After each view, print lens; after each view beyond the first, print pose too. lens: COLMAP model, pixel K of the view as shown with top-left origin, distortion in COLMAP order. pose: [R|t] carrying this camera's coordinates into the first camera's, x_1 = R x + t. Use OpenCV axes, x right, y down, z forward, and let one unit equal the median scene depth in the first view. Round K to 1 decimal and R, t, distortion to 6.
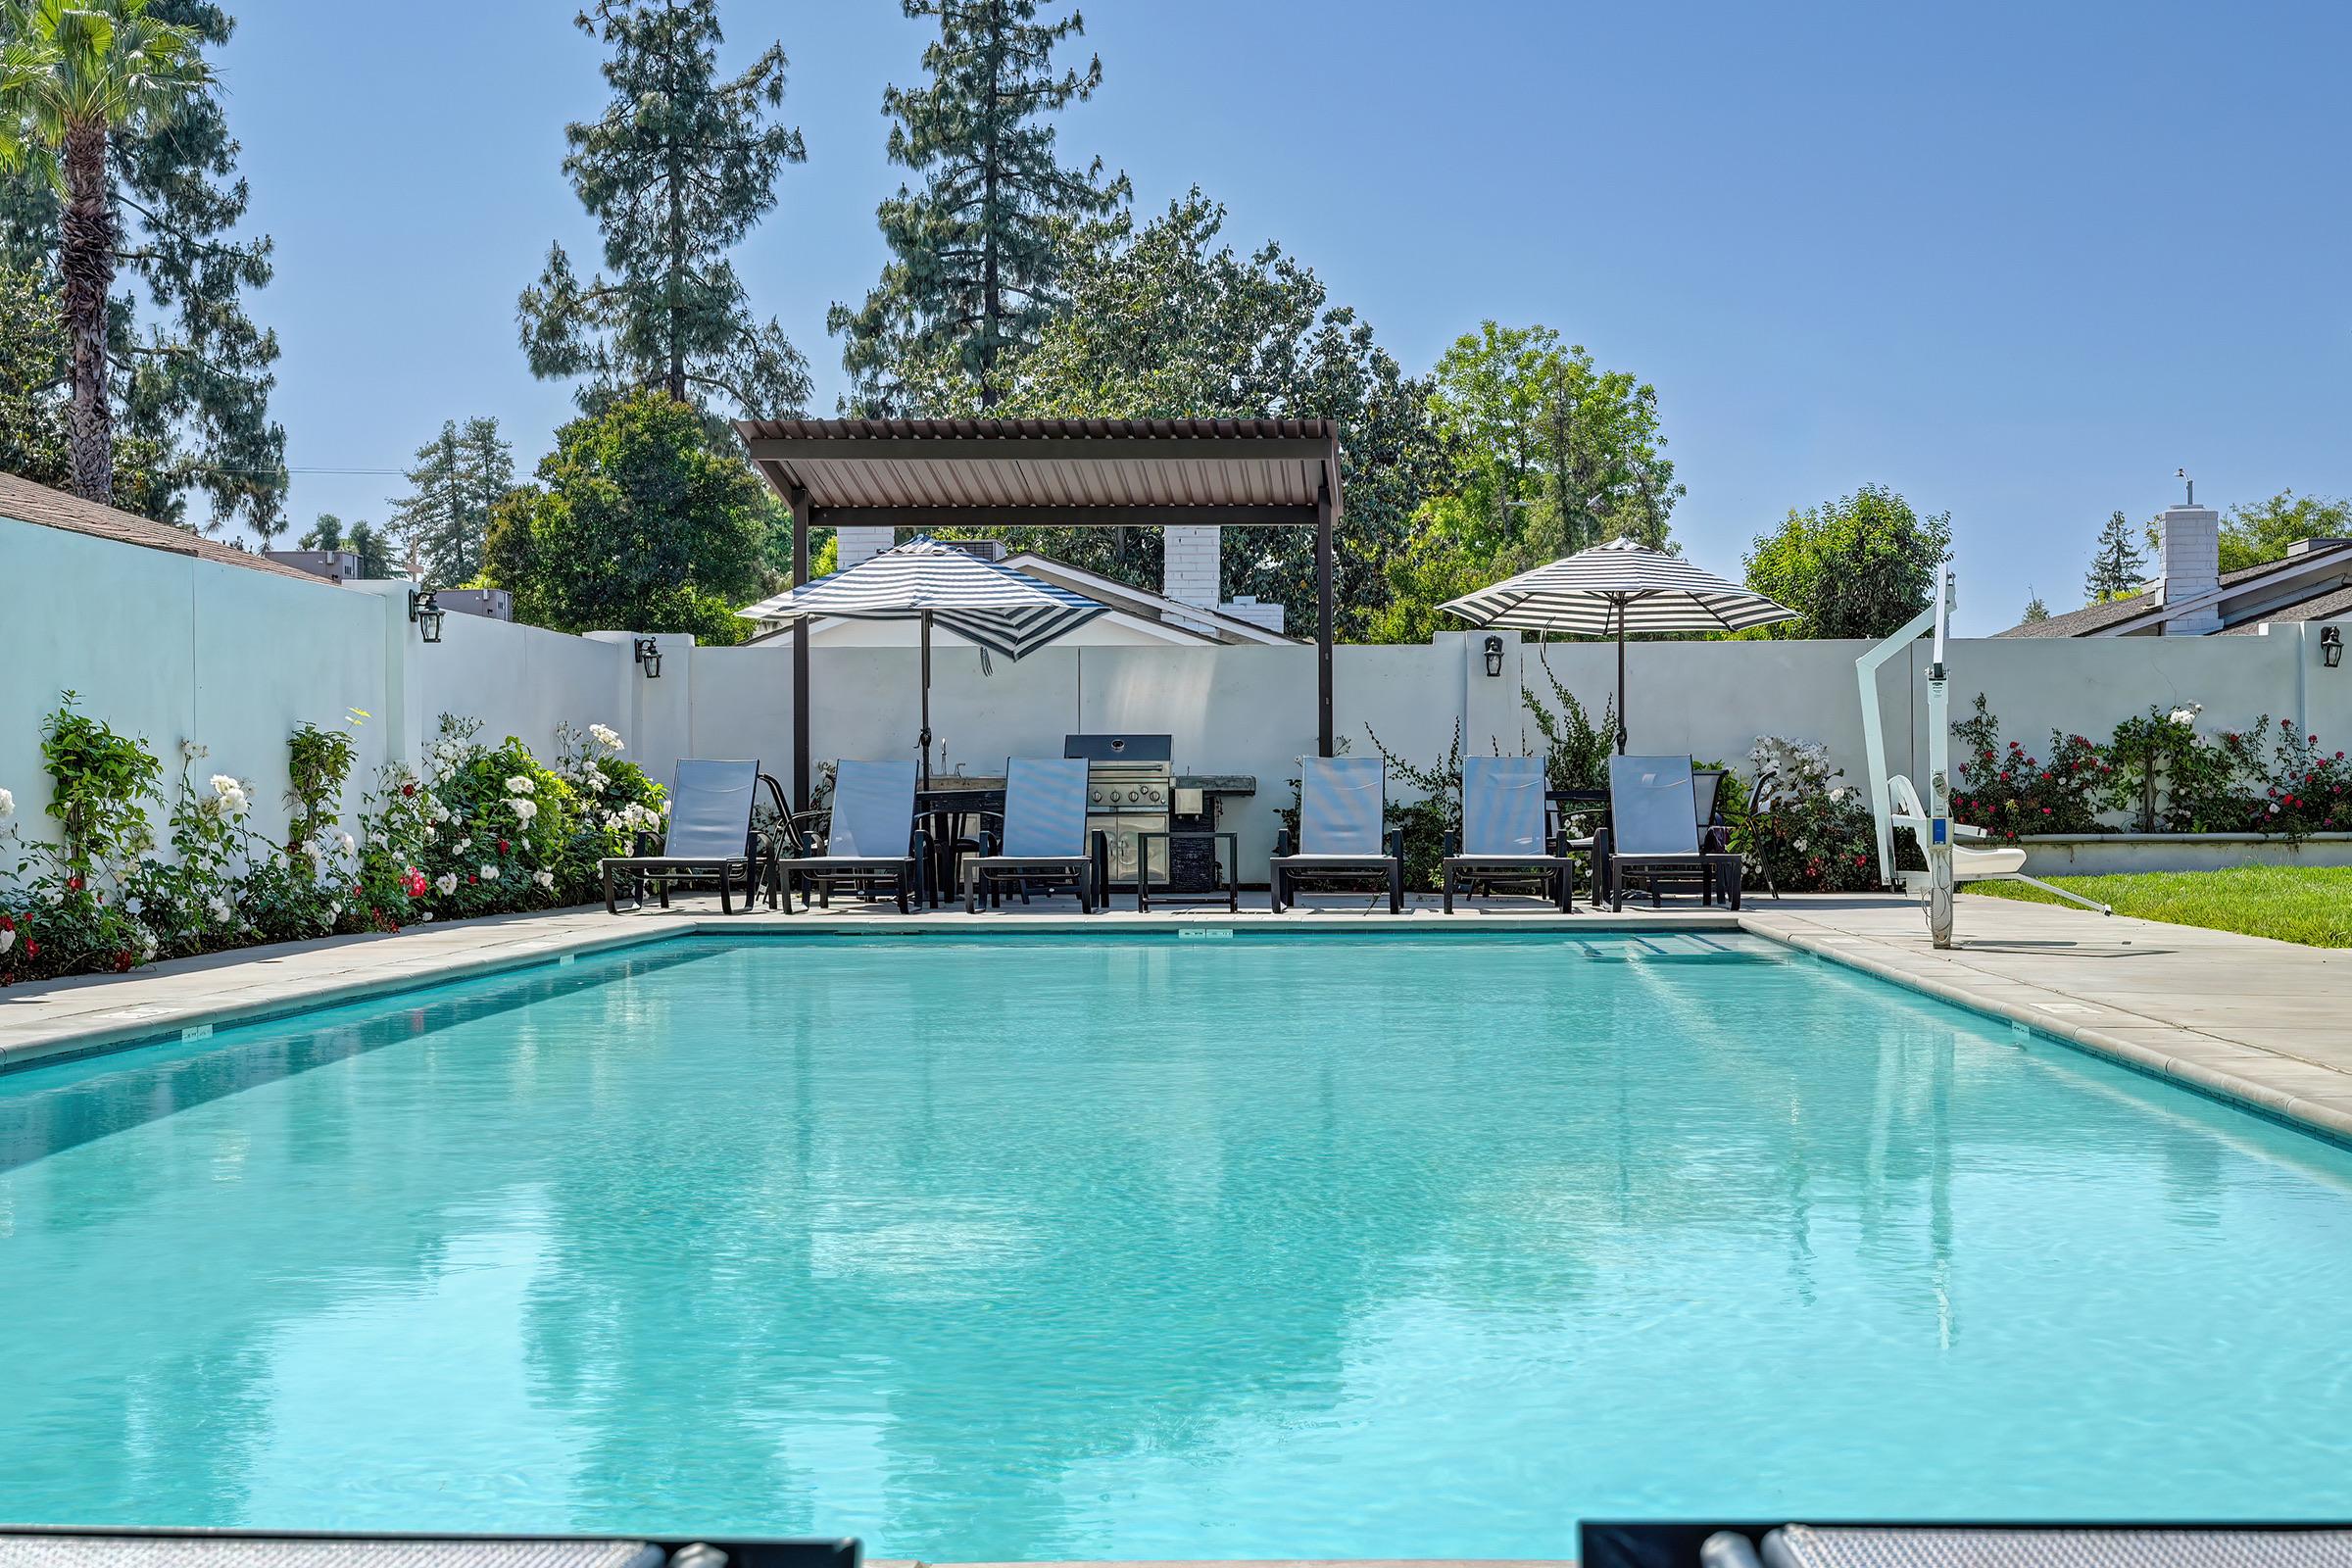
lens RADIAL K [[3598.5, 0, 1176.0], [0, 3598.5, 784.0], [0, 0, 1]] dist [0.038351, 0.022497]
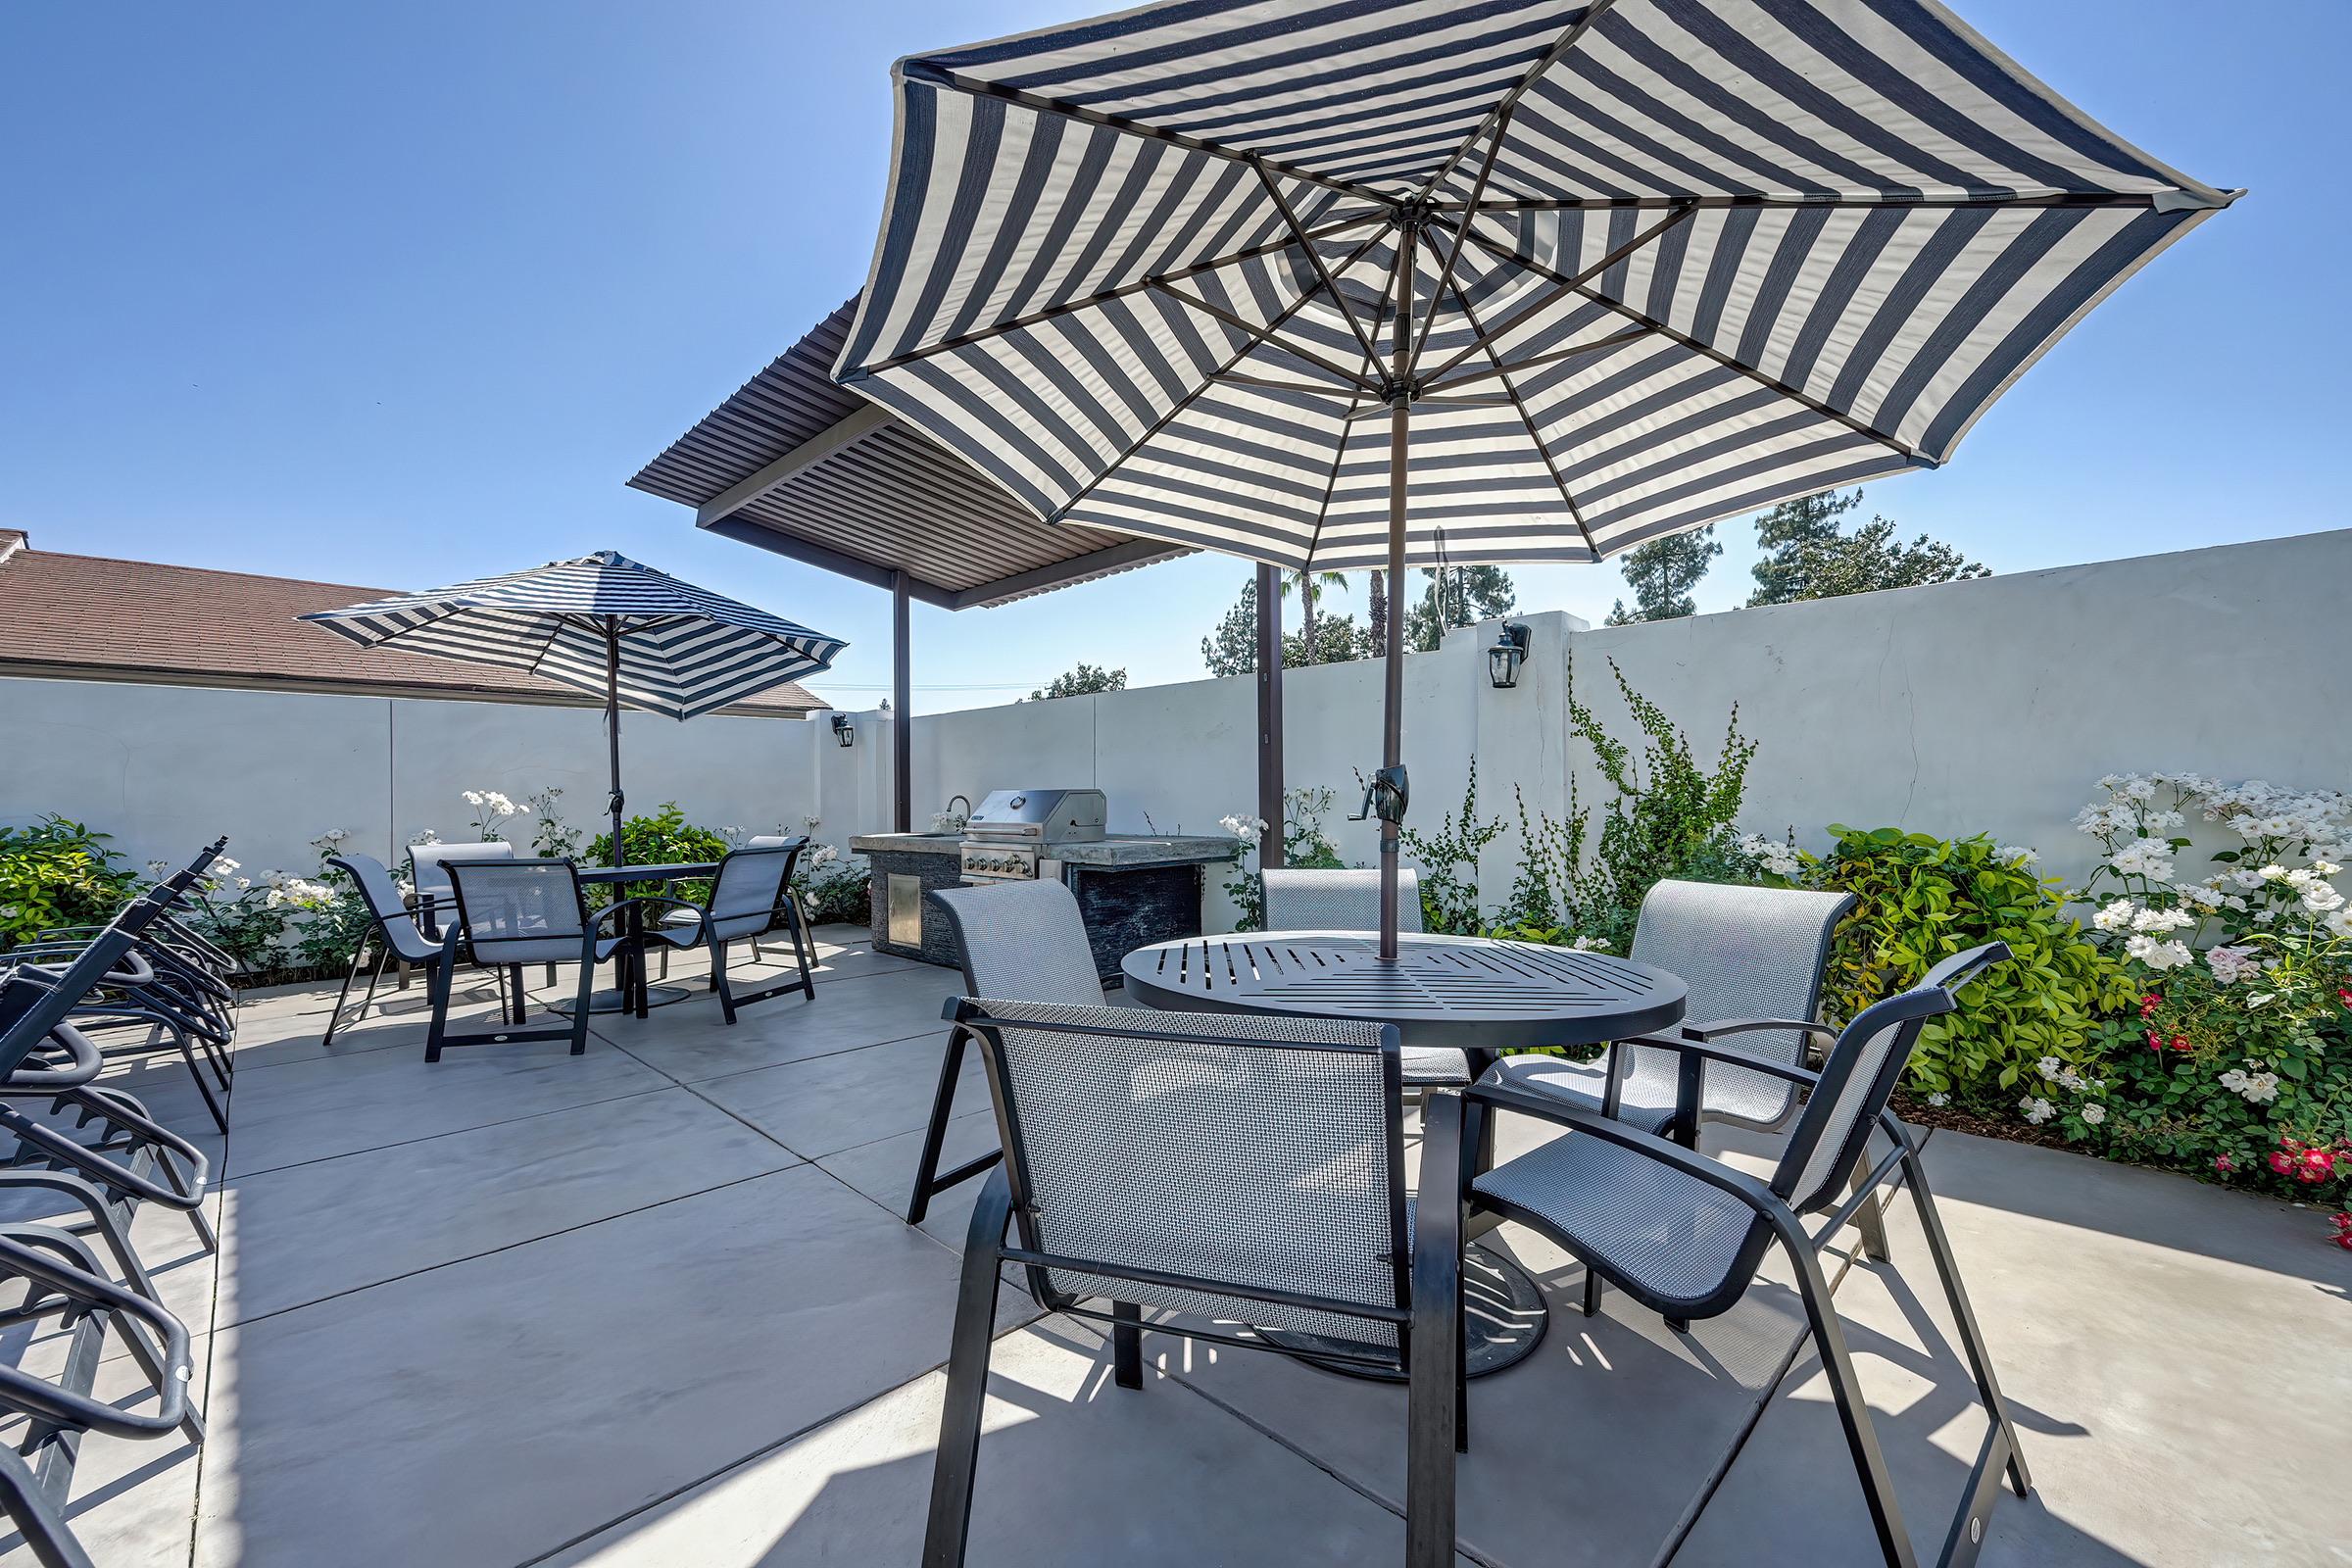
lens RADIAL K [[930.1, 0, 1175.6], [0, 930.1, 799.0], [0, 0, 1]] dist [-0.000436, 0.000083]
pose [[0.752256, -0.003045, -0.658864, 0.111721], [0.009024, 0.999943, 0.005681, -0.009060], [0.658809, -0.010219, 0.752241, 0.624509]]
